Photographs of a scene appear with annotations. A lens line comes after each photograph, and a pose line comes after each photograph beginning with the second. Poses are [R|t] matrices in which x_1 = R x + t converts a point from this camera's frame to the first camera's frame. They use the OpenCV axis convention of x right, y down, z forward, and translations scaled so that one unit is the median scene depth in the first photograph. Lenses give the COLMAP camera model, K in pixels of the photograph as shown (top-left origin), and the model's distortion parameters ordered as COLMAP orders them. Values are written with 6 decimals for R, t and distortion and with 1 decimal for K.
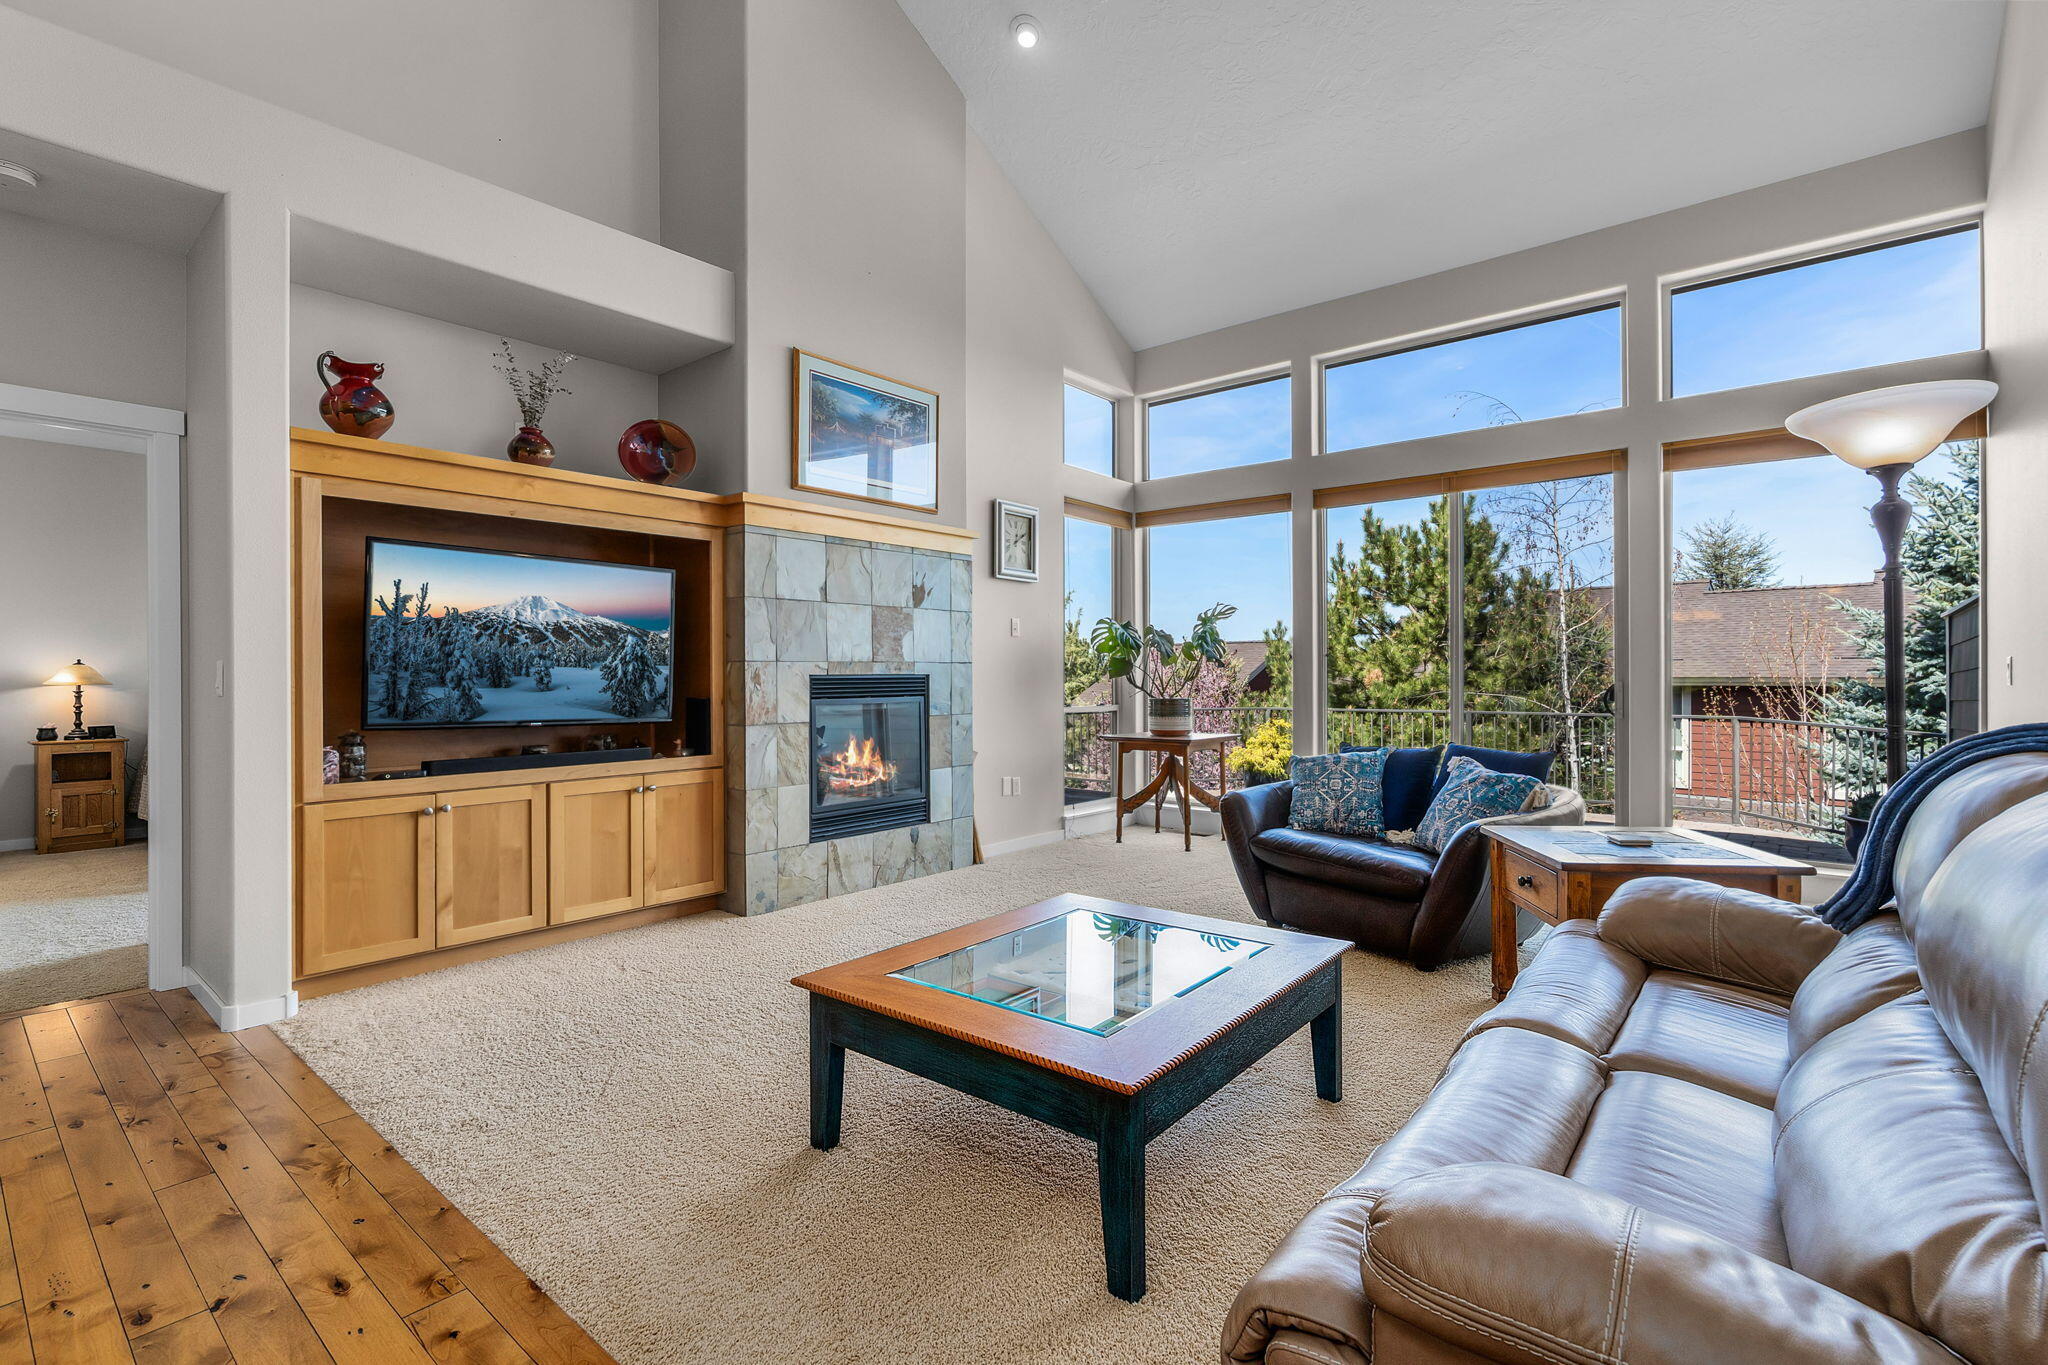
lens RADIAL K [[931.5, 0, 1023.3], [0, 931.5, 674.3], [0, 0, 1]] dist [-0.003101, -0.000760]
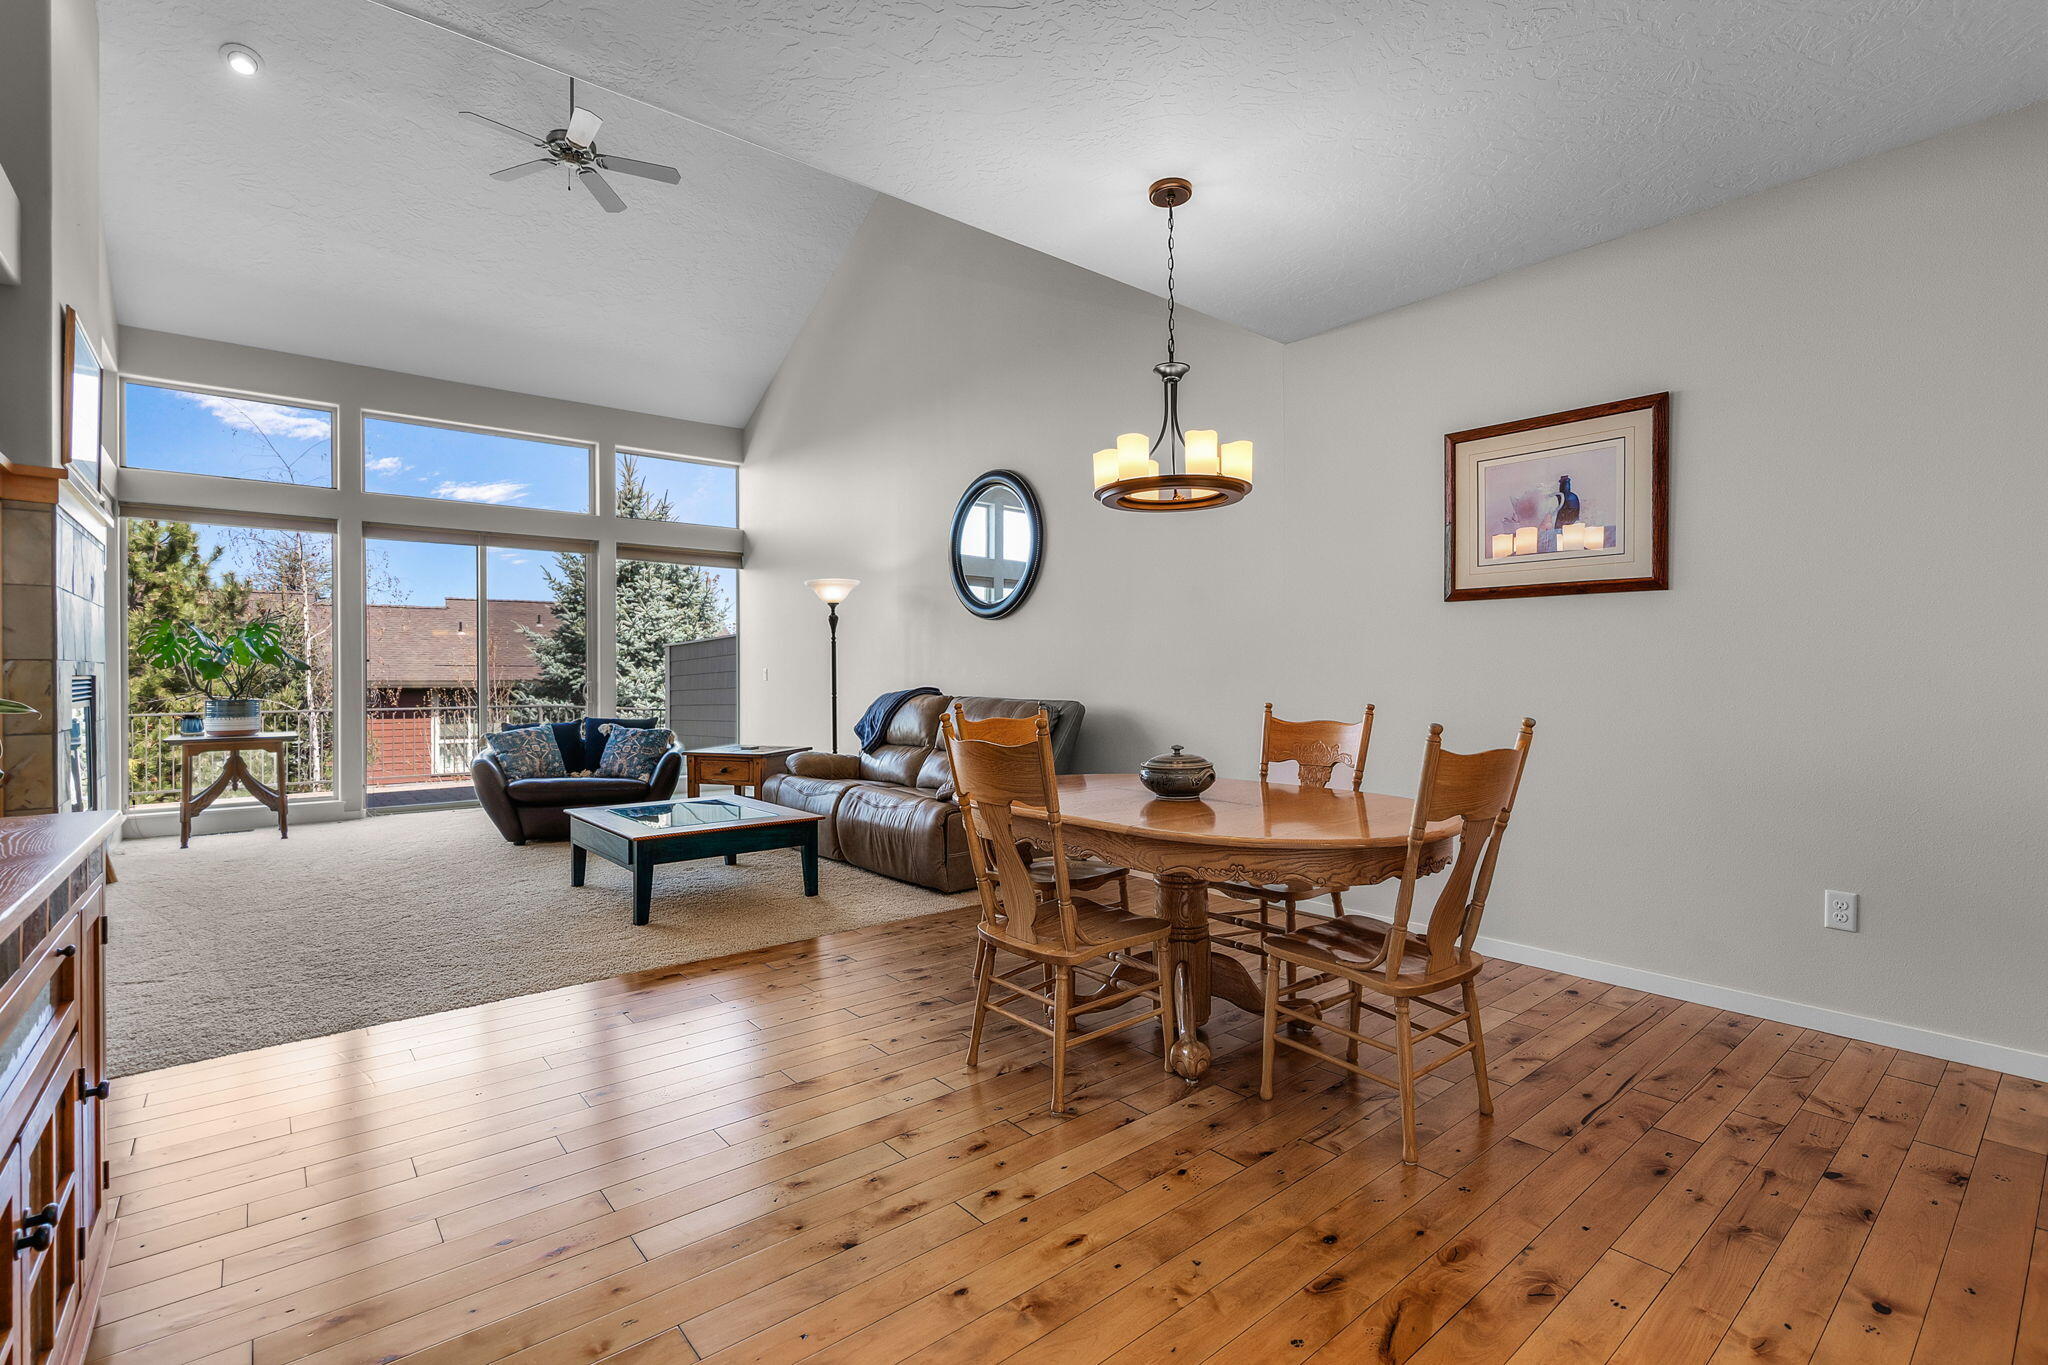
lens RADIAL K [[931.5, 0, 1023.3], [0, 931.5, 674.3], [0, 0, 1]] dist [-0.003101, -0.000760]
pose [[0.179825, 0.003805, 0.983691, -0.767871], [0.000644, 0.999992, -0.003986, 0.003141], [-0.983698, 0.001350, 0.179821, -0.042418]]
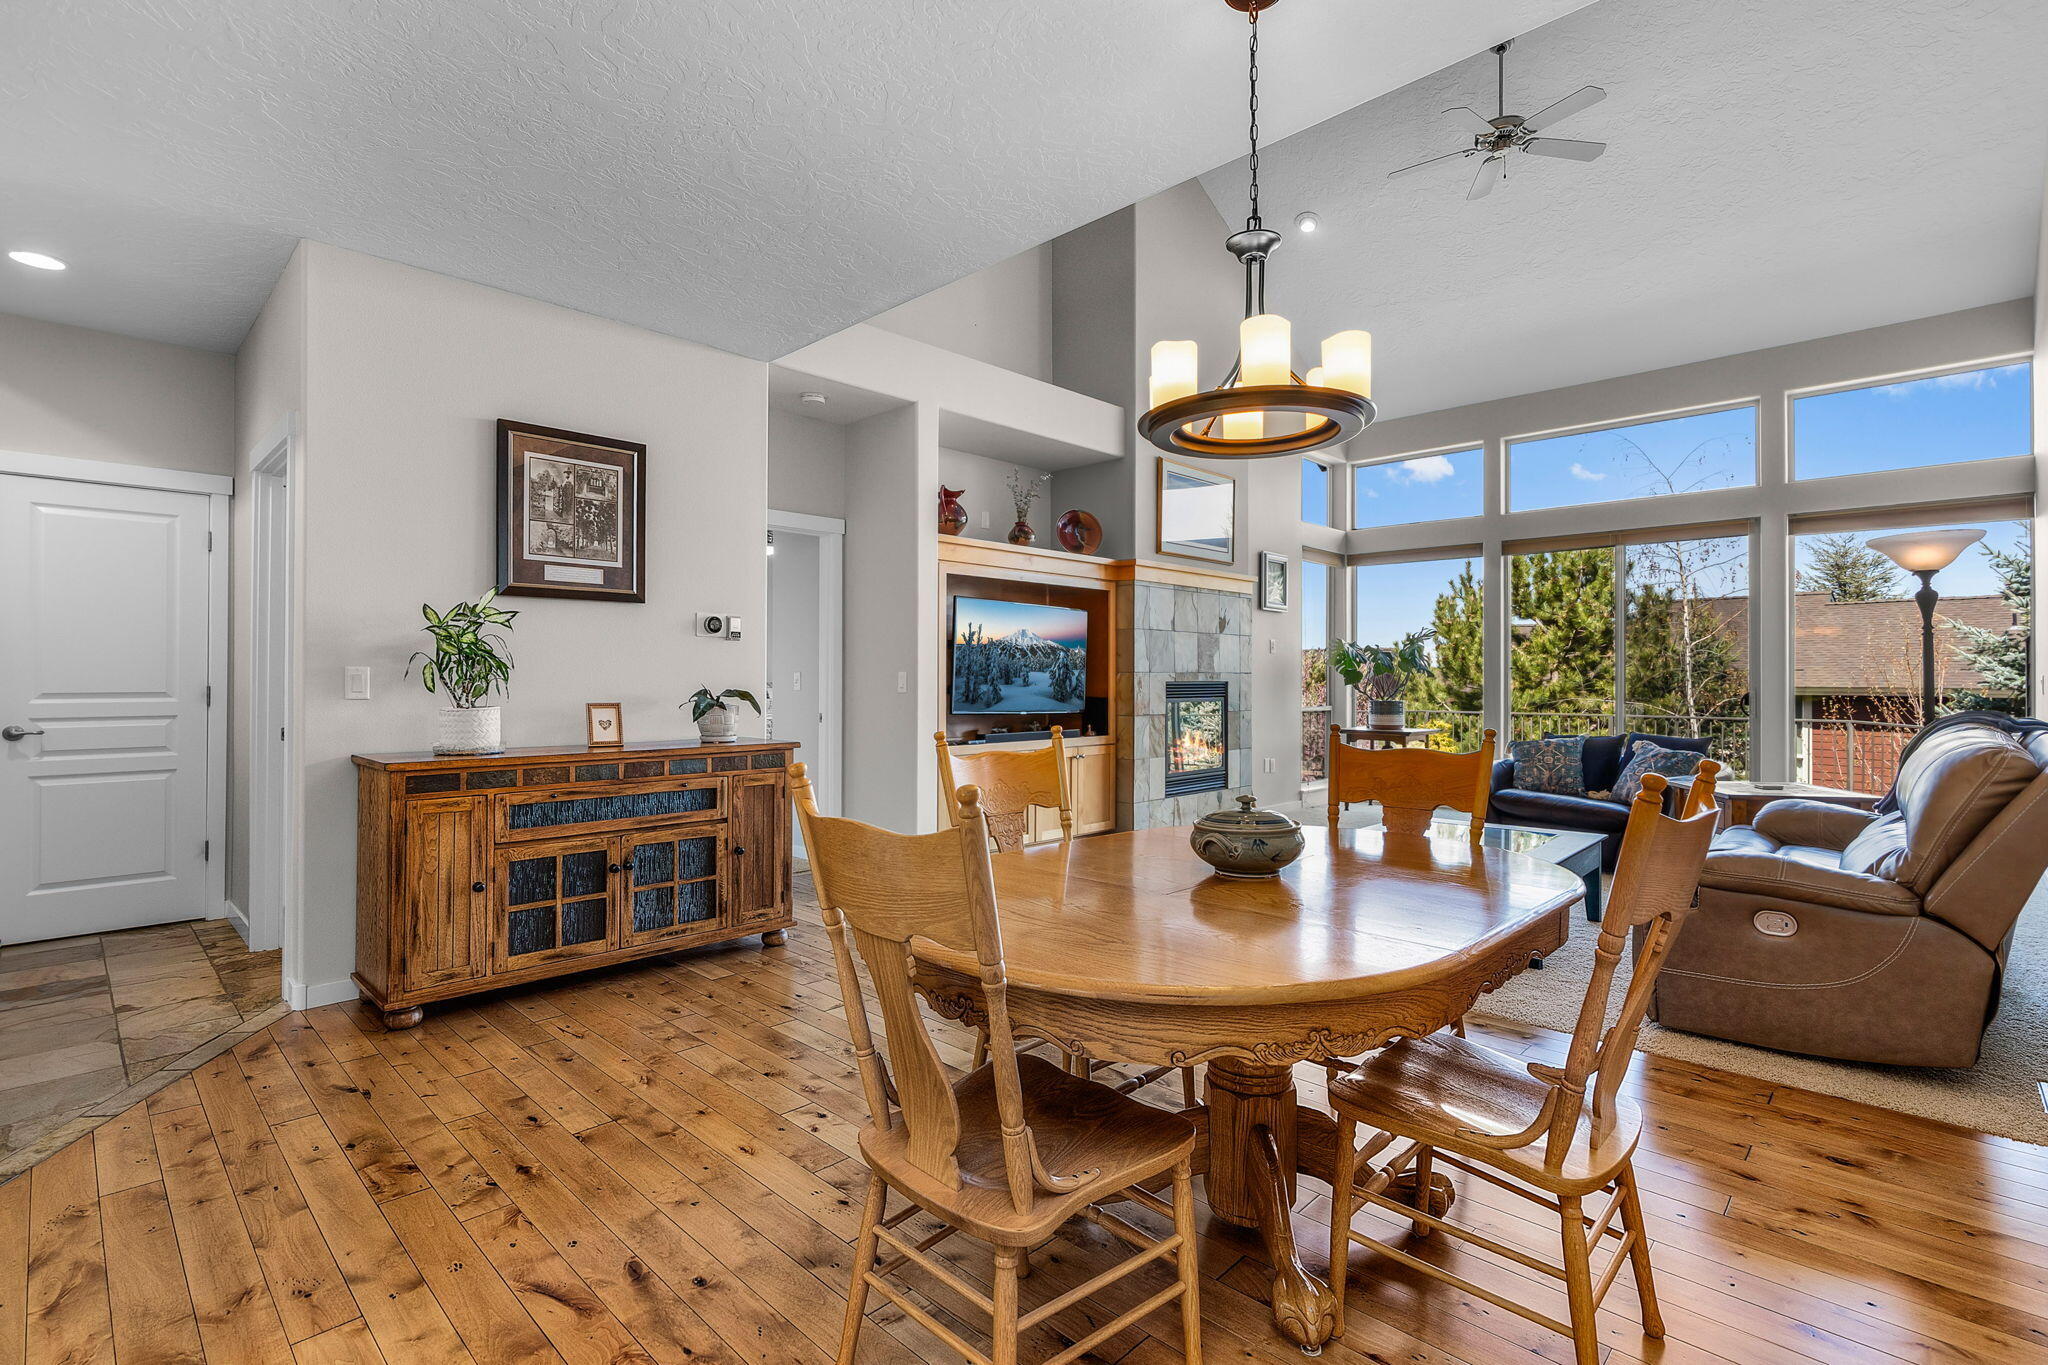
lens RADIAL K [[962.1, 0, 1017.2], [0, 962.1, 667.6], [0, 0, 1]] dist [0.003265, 0.001160]
pose [[0.997748, 0.005940, -0.066816, -0.294134], [-0.006696, 0.999916, -0.011105, -0.002198], [0.066744, 0.011528, 0.997704, -0.415292]]
